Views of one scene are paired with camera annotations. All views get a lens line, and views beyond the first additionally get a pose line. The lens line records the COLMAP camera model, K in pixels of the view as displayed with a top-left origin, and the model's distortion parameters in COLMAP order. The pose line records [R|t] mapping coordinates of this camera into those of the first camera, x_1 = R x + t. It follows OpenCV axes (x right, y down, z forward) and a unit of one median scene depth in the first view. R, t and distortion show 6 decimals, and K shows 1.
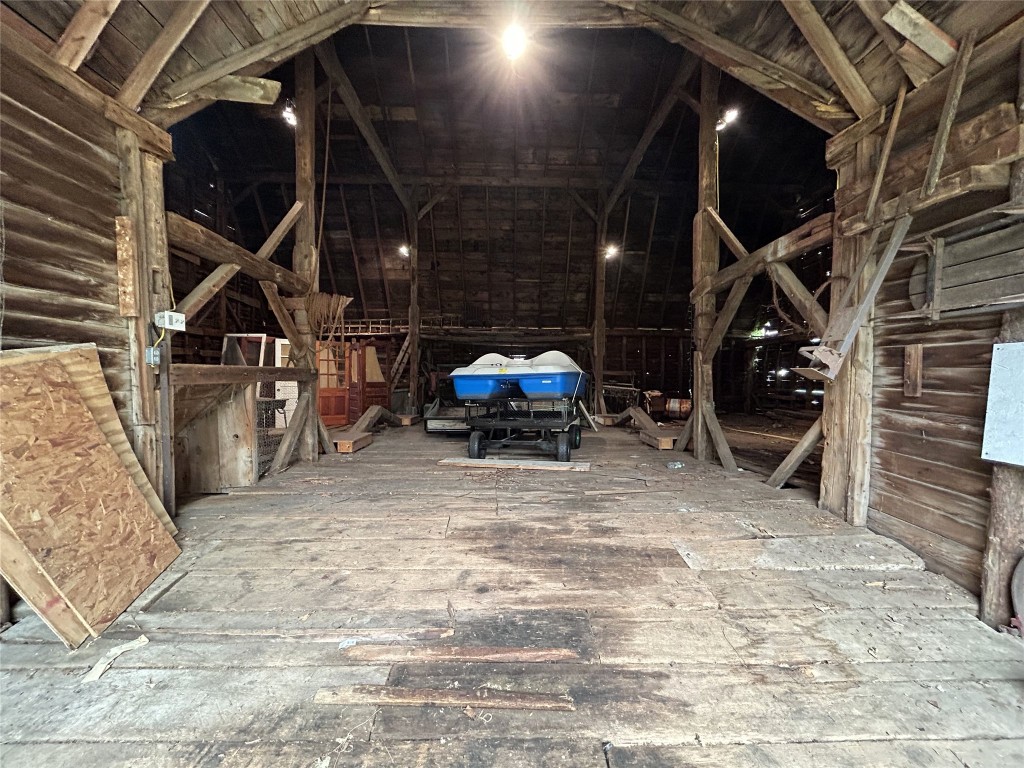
lens RADIAL K [[412.5, 0, 526.2], [0, 412.5, 386.0], [0, 0, 1]] dist [-0.001579, 0.000052]
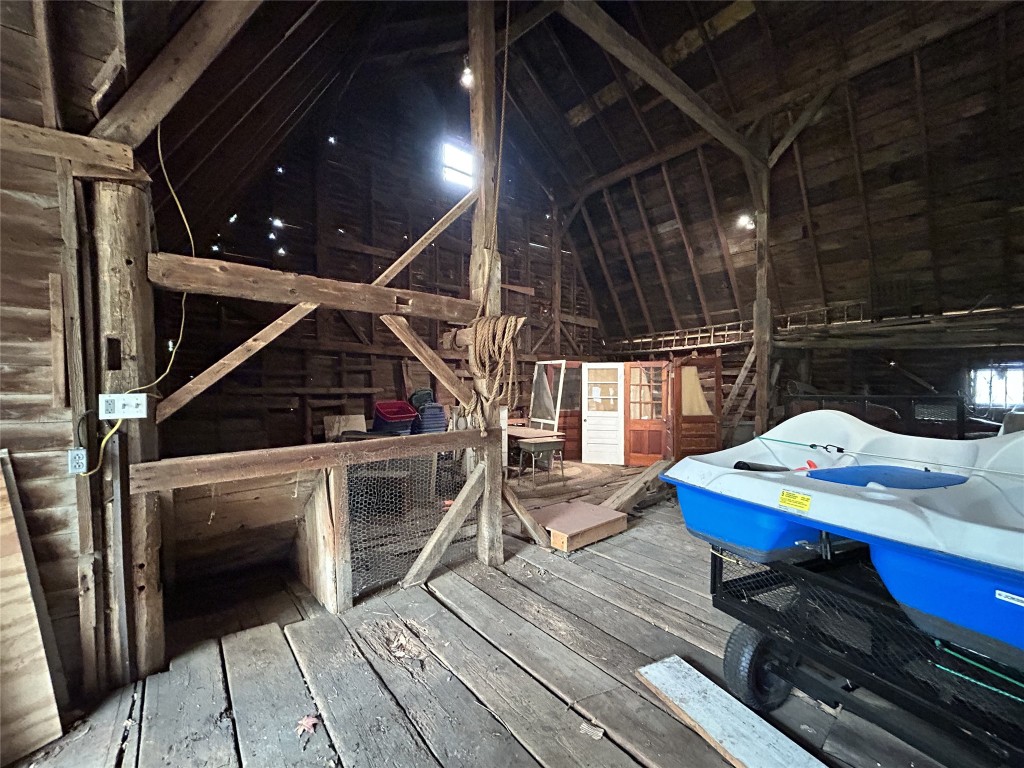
lens RADIAL K [[412.5, 0, 526.2], [0, 412.5, 386.0], [0, 0, 1]] dist [-0.001579, 0.000052]
pose [[0.595717, 0.004724, -0.803180, 0.035595], [-0.008612, 0.999963, -0.000506, -0.056845], [0.803148, 0.007218, 0.595736, 0.325614]]
